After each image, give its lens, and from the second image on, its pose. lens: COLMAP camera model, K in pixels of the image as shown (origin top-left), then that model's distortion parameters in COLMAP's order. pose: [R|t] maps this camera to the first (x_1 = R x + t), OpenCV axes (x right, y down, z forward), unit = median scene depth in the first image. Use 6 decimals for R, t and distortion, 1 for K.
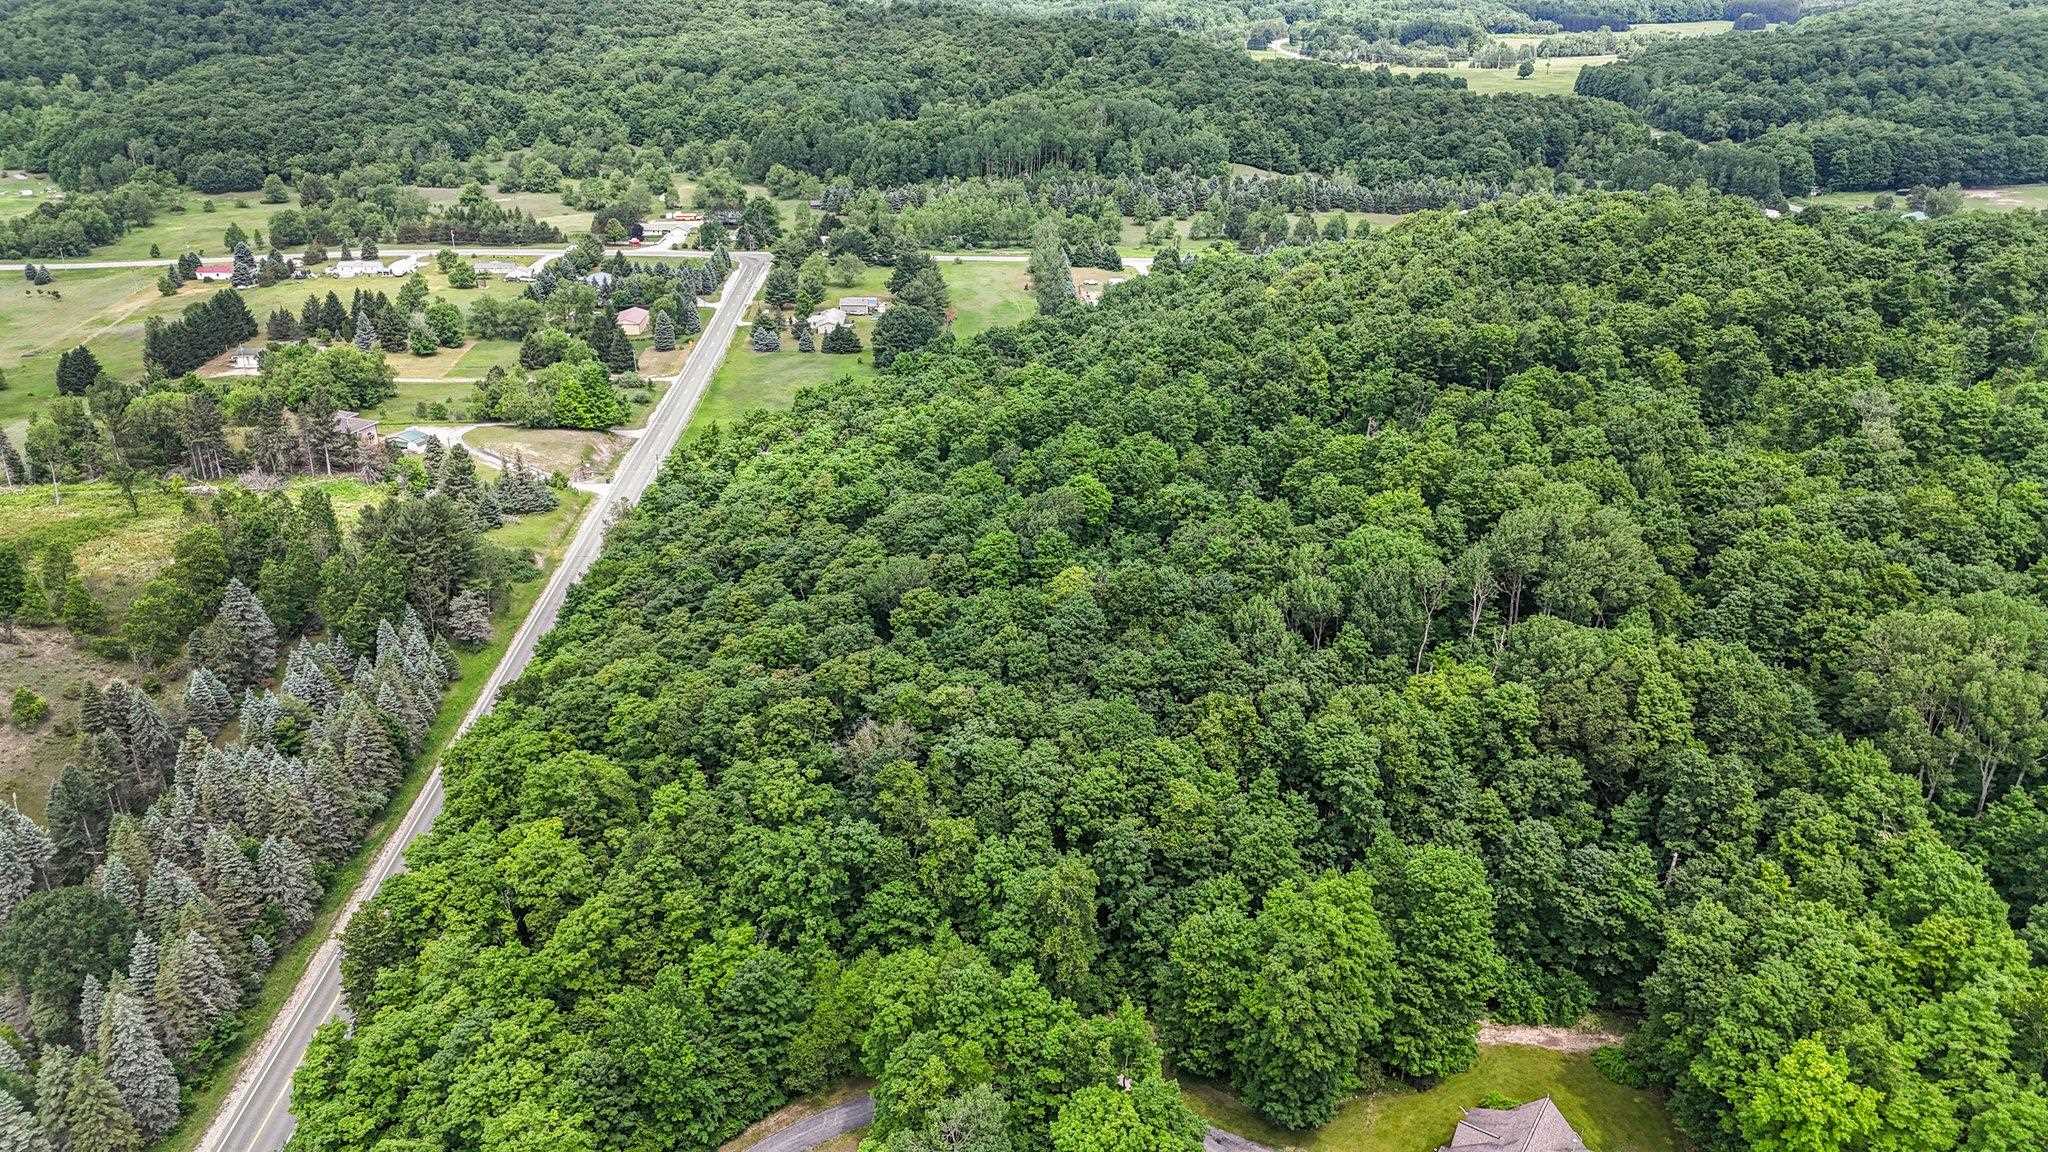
lens RADIAL K [[1491.1, 0, 985.2], [0, 1491.1, 578.2], [0, 0, 1]] dist [0.093133, -0.095133]
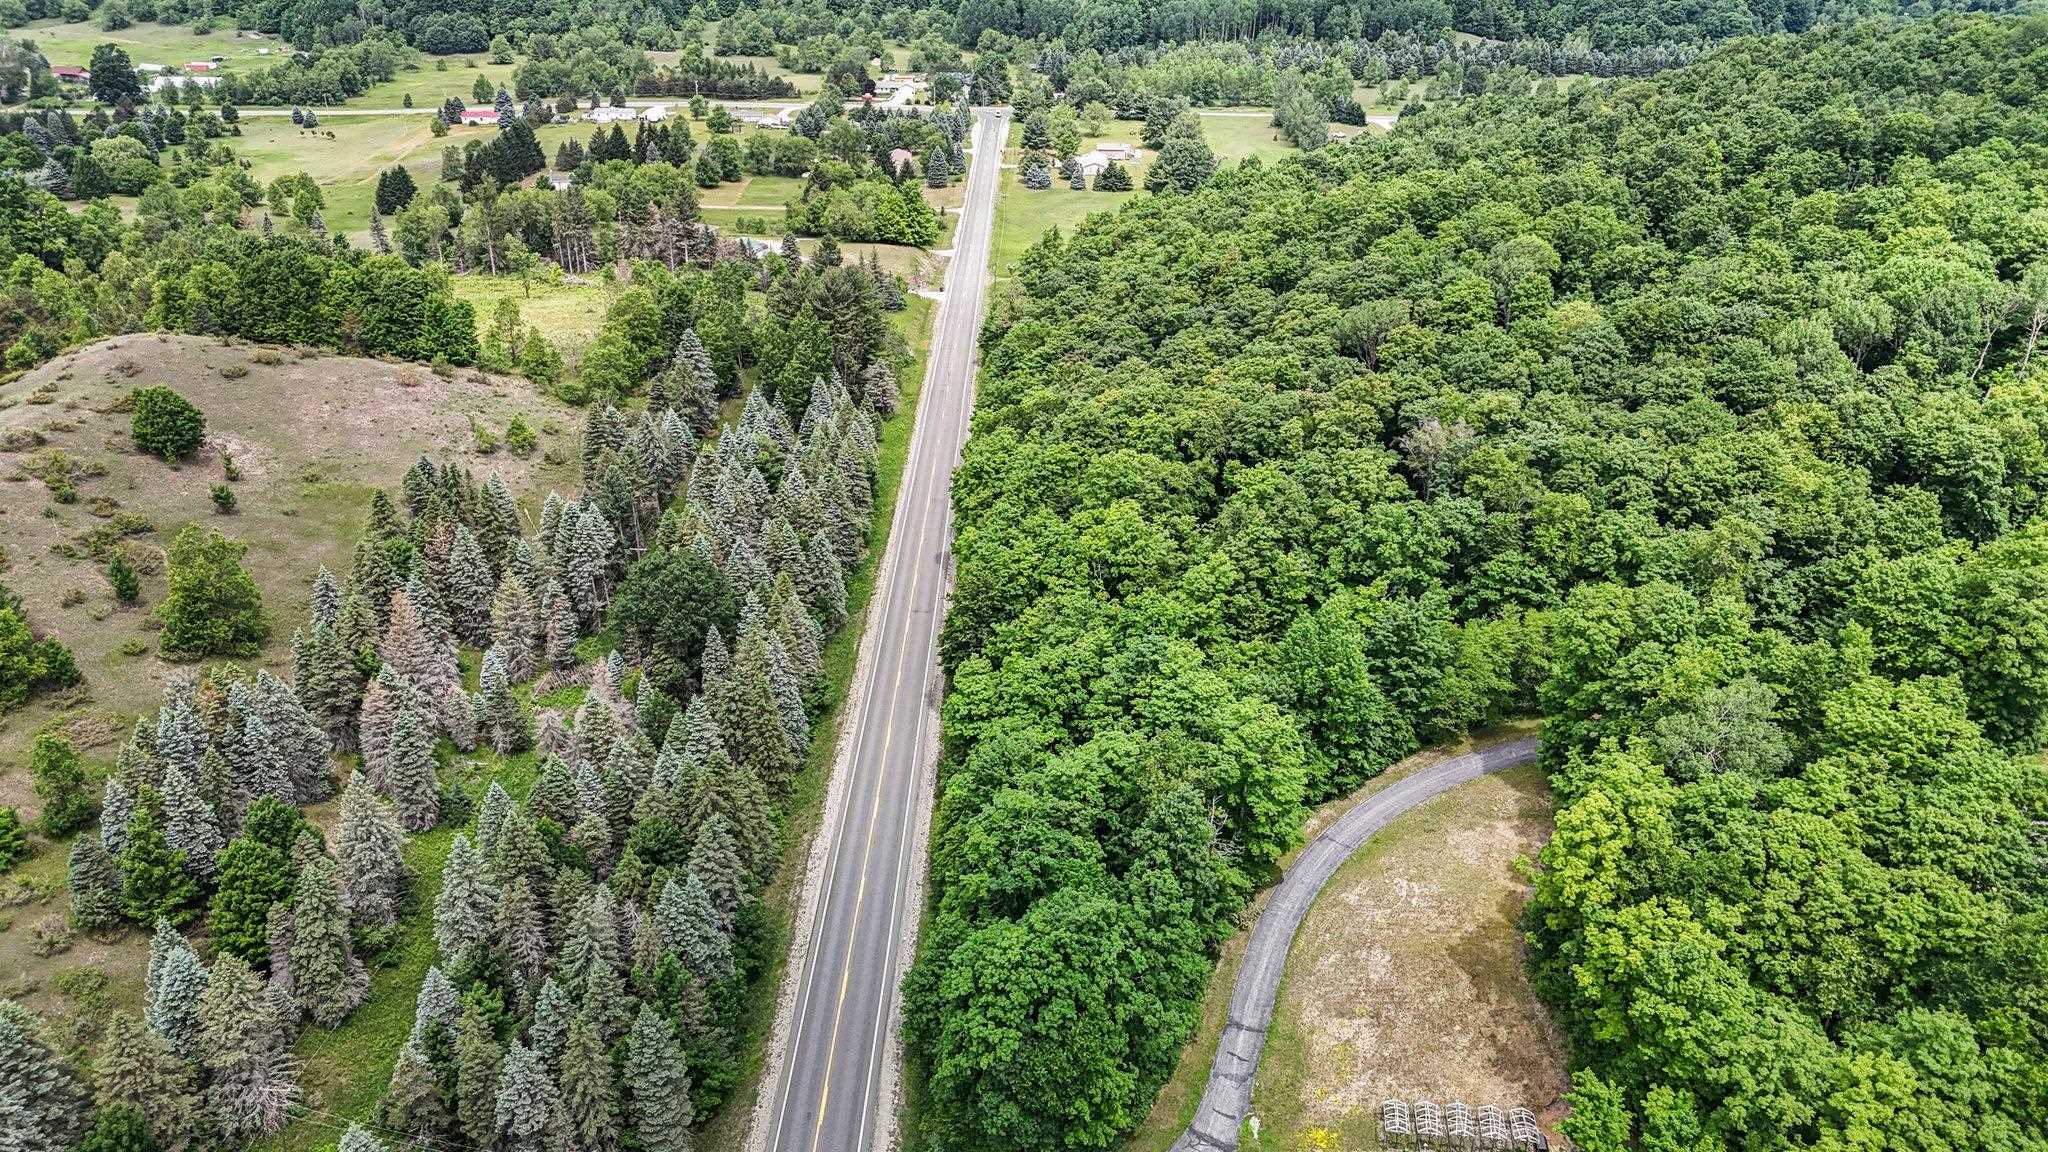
lens RADIAL K [[1491.1, 0, 985.2], [0, 1491.1, 578.2], [0, 0, 1]] dist [0.093133, -0.095133]
pose [[0.998029, 0.027163, -0.056571, -0.117357], [-0.024420, 0.998519, 0.048617, 0.059388], [0.057807, -0.047140, 0.997214, -0.011894]]
